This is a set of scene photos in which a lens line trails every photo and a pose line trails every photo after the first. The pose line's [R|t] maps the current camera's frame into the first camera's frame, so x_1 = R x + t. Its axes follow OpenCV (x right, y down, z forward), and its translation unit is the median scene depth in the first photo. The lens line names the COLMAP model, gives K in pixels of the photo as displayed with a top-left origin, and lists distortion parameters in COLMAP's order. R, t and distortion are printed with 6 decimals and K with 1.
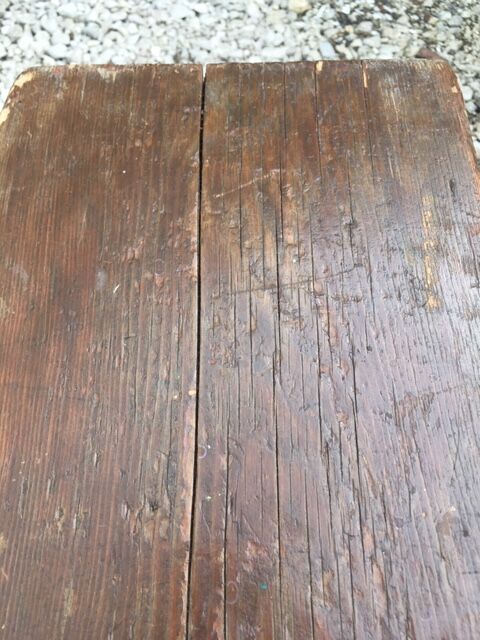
lens RADIAL K [[545.7, 0, 239.8], [0, 545.7, 320.7], [0, 0, 1]] dist [0.079731, -0.098004]
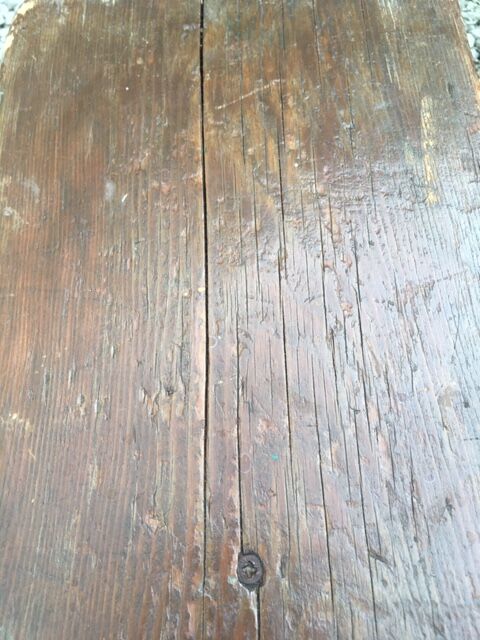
lens RADIAL K [[545.7, 0, 238.4], [0, 545.7, 318.3], [0, 0, 1]] dist [0.079731, -0.098004]
pose [[0.999316, -0.032874, -0.016906, -0.000801], [0.033396, 0.998943, 0.031589, 0.151112], [0.015850, -0.032132, 0.999358, -0.041223]]
